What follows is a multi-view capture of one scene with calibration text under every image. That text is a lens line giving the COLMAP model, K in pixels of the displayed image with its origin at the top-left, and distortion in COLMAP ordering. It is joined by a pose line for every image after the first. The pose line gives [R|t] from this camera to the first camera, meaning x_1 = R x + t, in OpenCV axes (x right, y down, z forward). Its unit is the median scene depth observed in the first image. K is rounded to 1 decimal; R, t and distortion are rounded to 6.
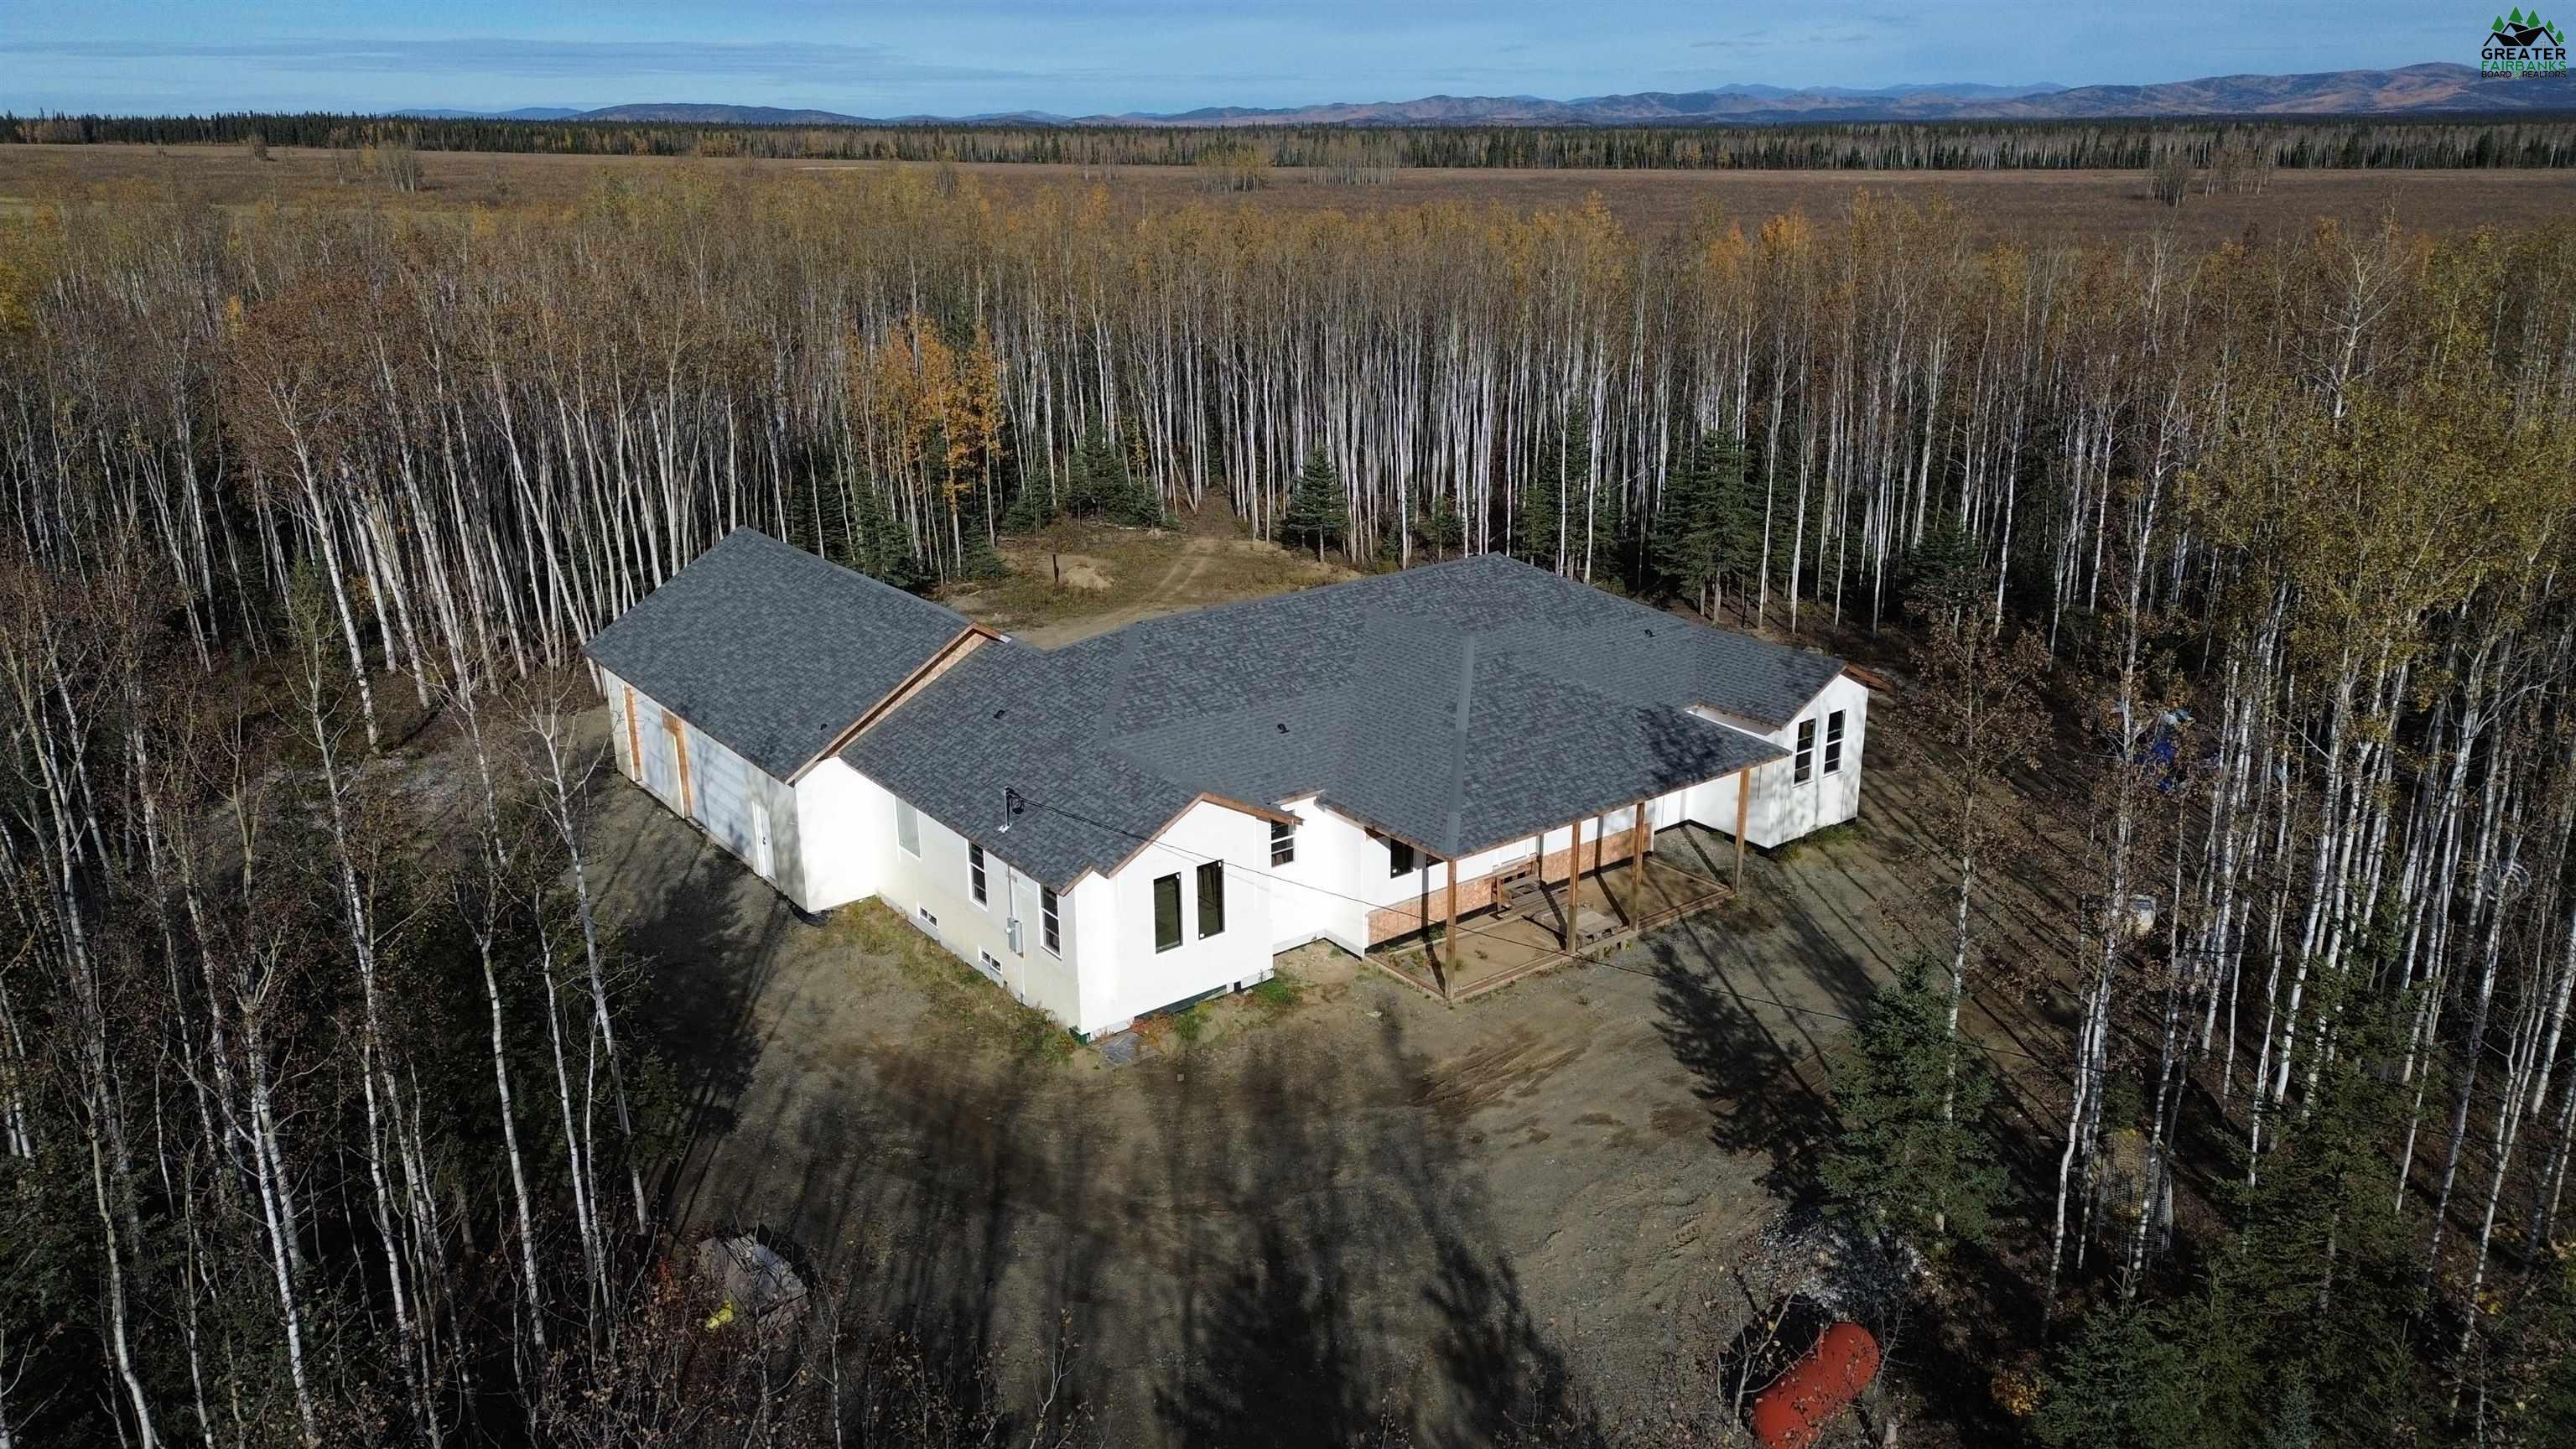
lens RADIAL K [[1742.9, 0, 1288.0], [0, 1742.9, 724.5], [0, 0, 1]] dist [0.116044, -0.167142]
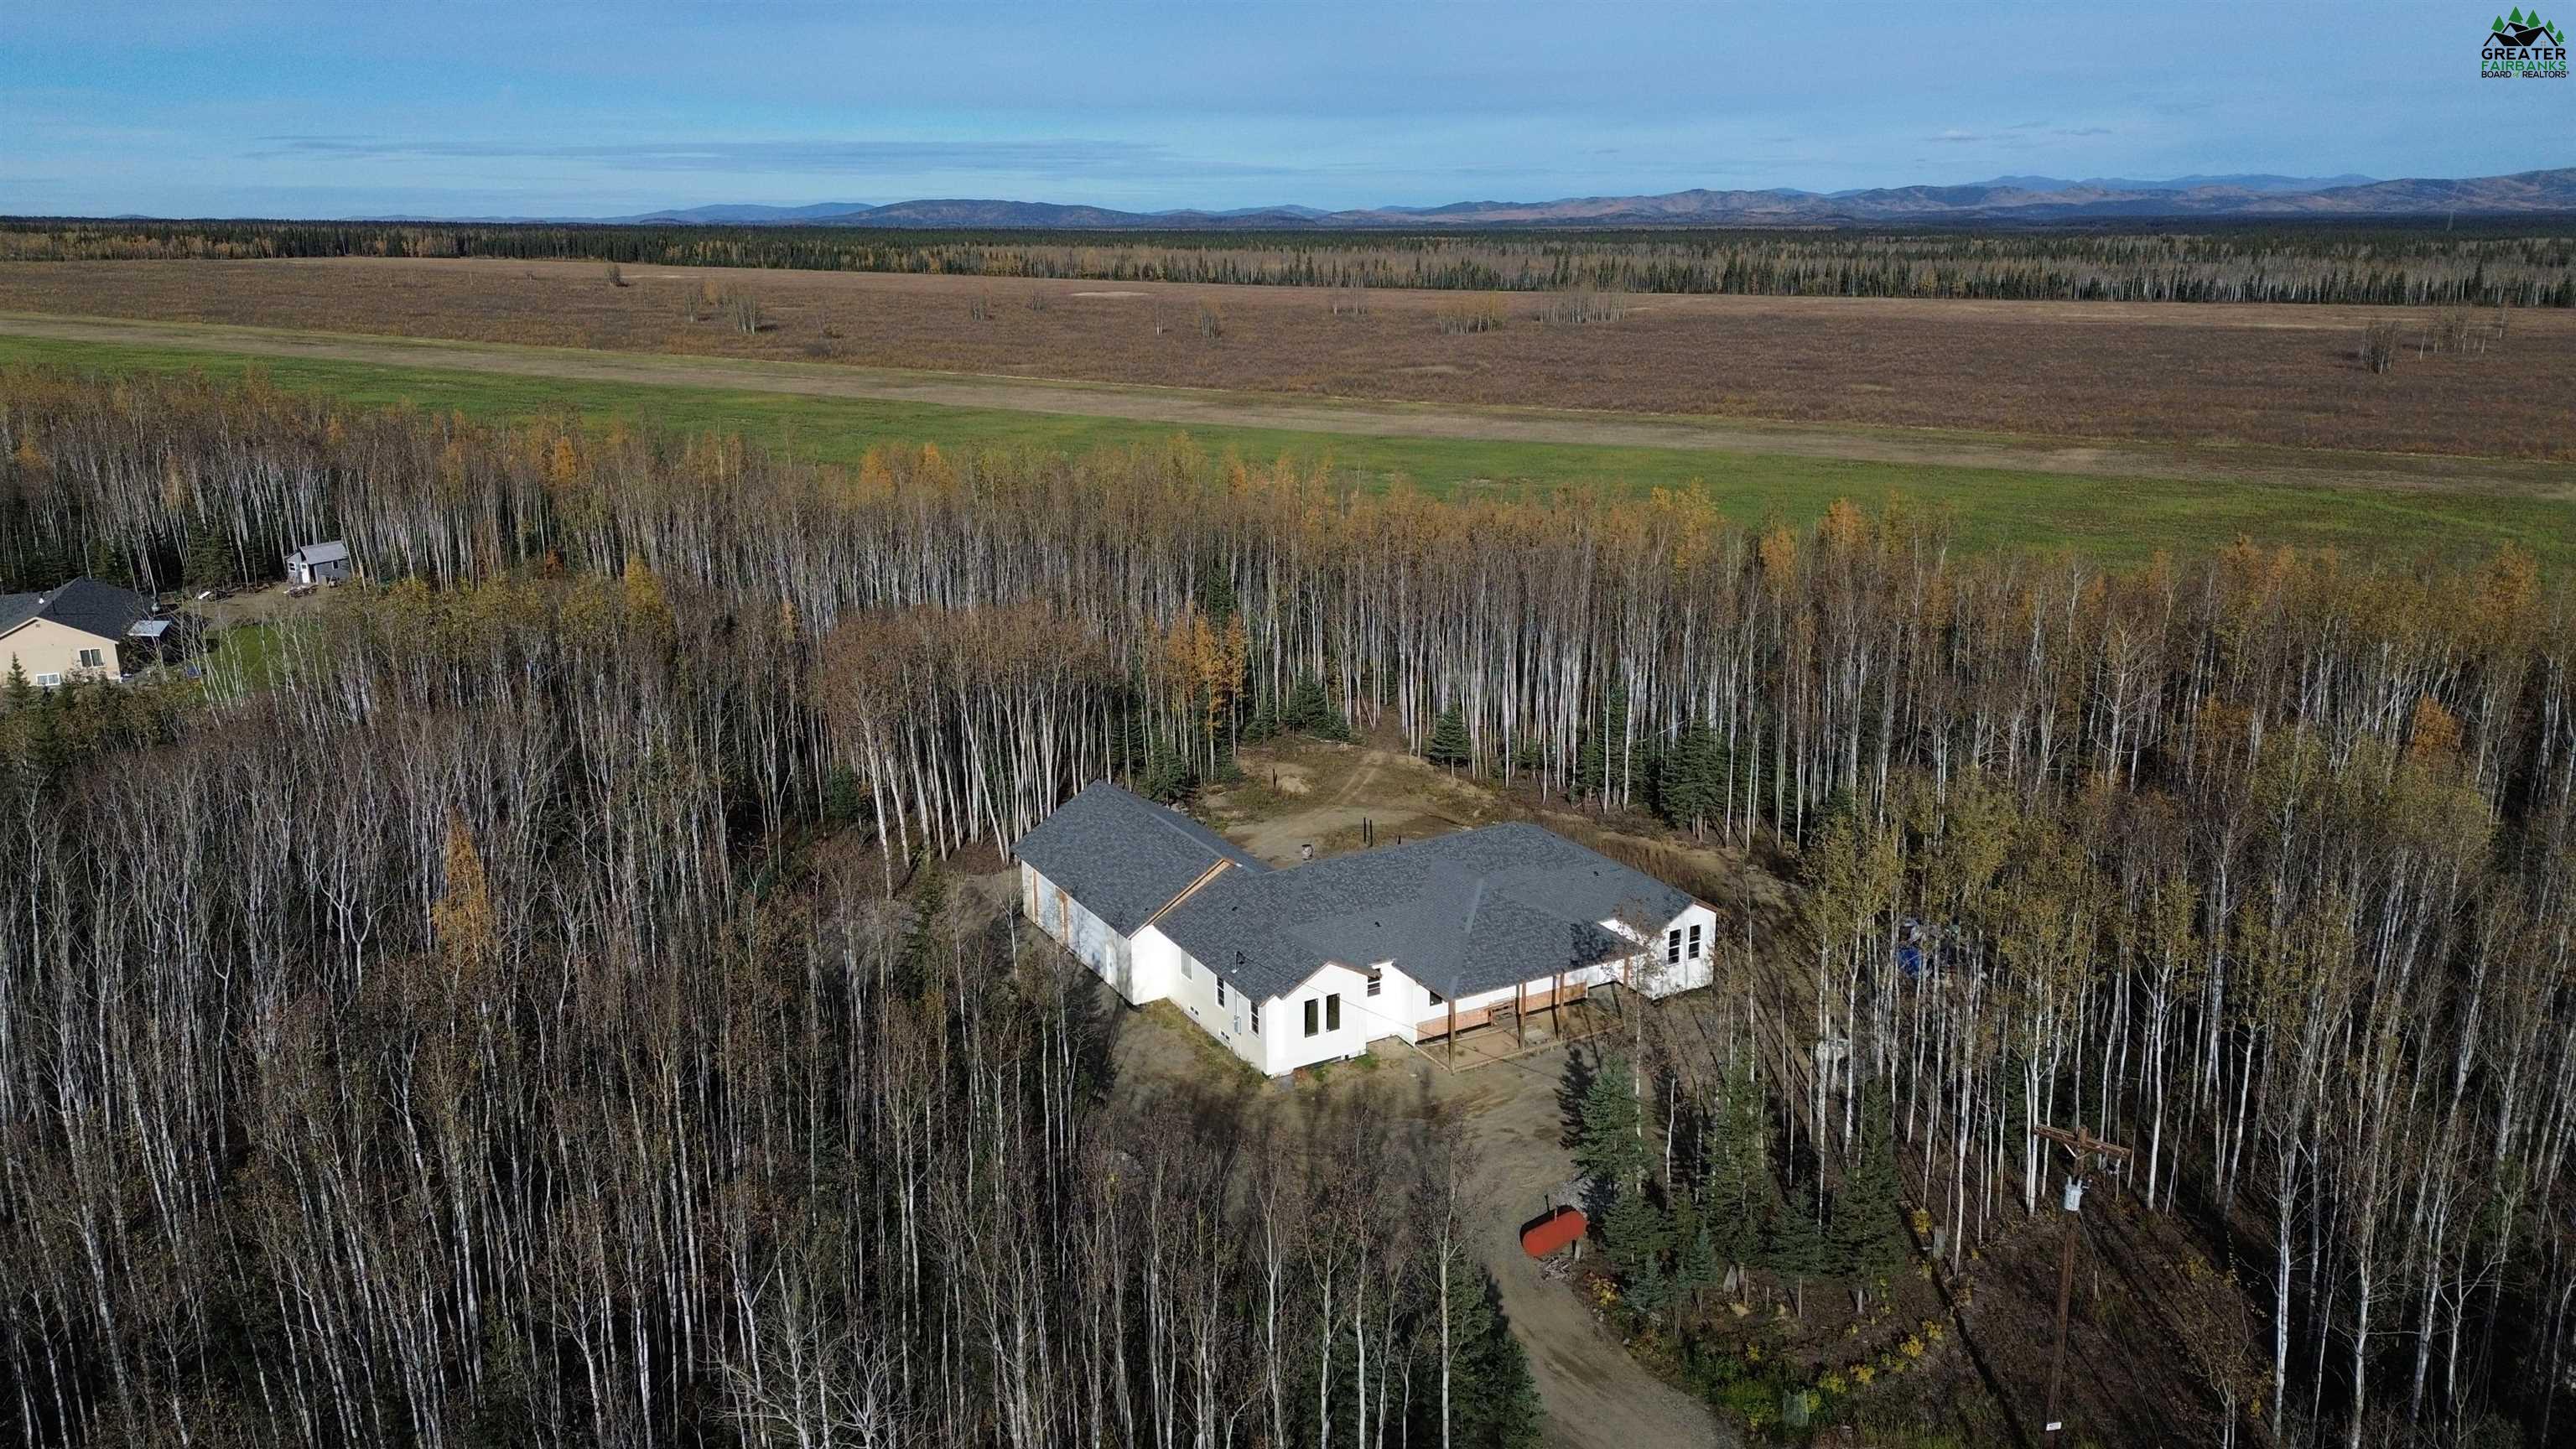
lens RADIAL K [[1742.9, 0, 1288.0], [0, 1742.9, 724.5], [0, 0, 1]] dist [0.116044, -0.167142]
pose [[0.990514, 0.036440, -0.132493, 0.141182], [-0.042727, 0.998076, -0.044926, -0.123124], [0.130601, 0.050161, 0.990165, -0.909266]]
